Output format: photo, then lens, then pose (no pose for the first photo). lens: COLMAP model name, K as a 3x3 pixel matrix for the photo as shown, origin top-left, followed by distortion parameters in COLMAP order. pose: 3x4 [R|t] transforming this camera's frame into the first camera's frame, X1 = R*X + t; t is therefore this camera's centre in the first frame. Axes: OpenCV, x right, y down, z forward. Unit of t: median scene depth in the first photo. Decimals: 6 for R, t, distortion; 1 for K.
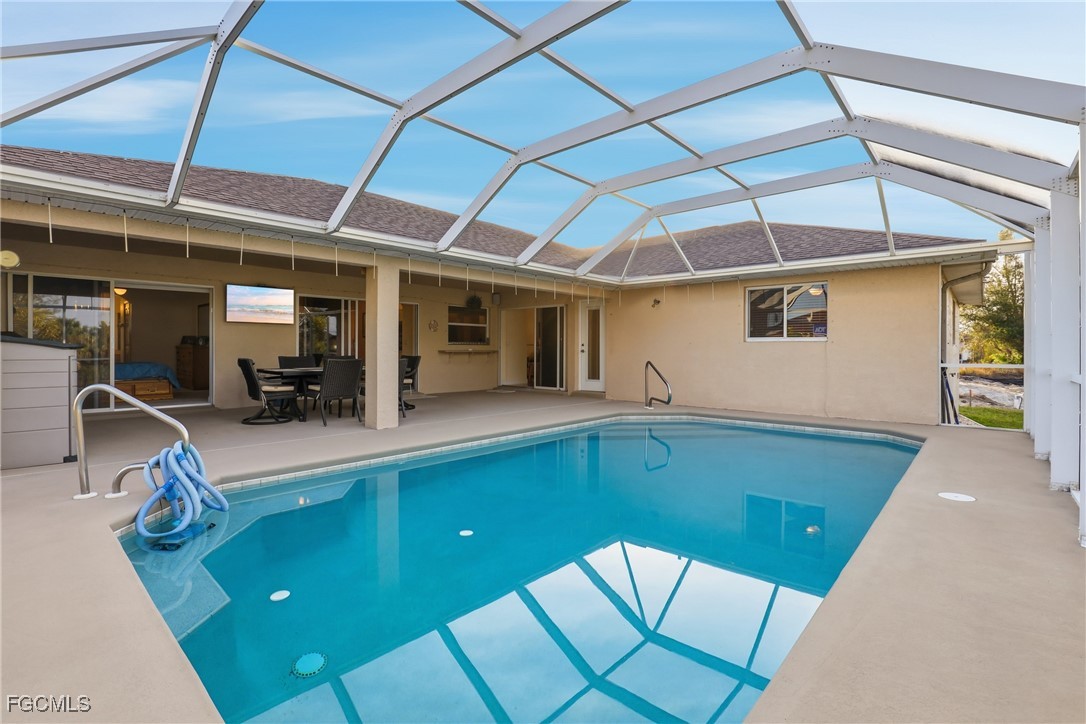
lens RADIAL K [[500.8, 0, 545.3], [0, 500.8, 348.9], [0, 0, 1]] dist [-0.040946, 0.011449]
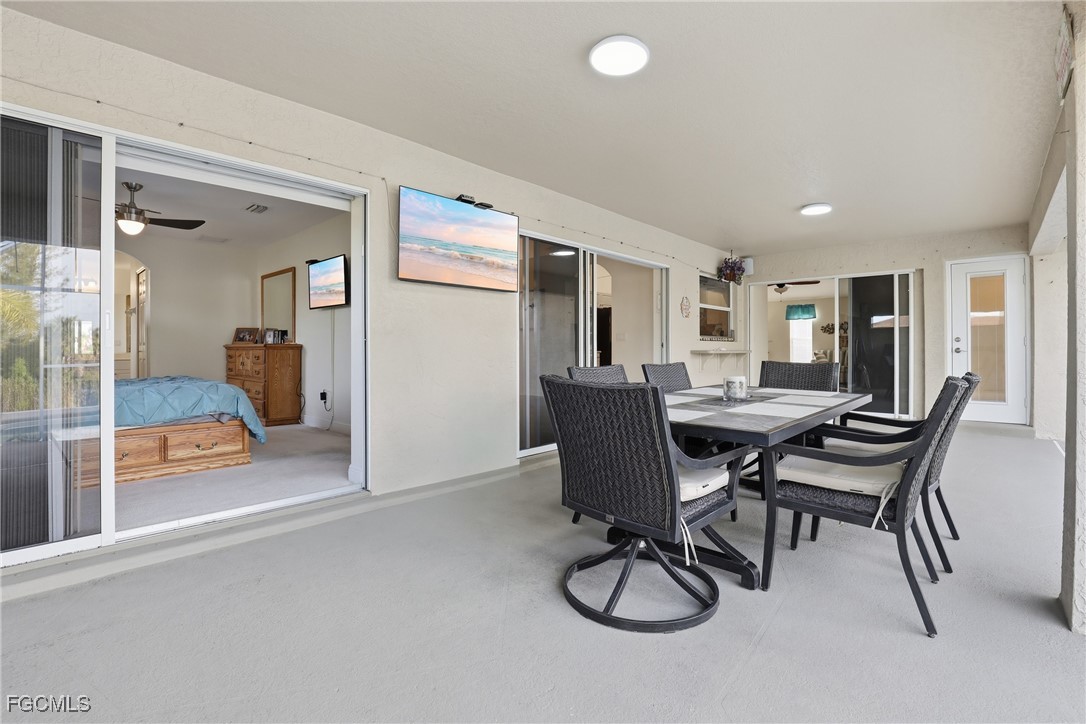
lens RADIAL K [[497.8, 0, 547.2], [0, 497.8, 352.1], [0, 0, 1]] dist [-0.034470, 0.005627]
pose [[0.999946, -0.004595, -0.009366, -0.372232], [0.004676, 0.999951, 0.008717, -0.000920], [0.009326, -0.008760, 0.999918, 0.428972]]
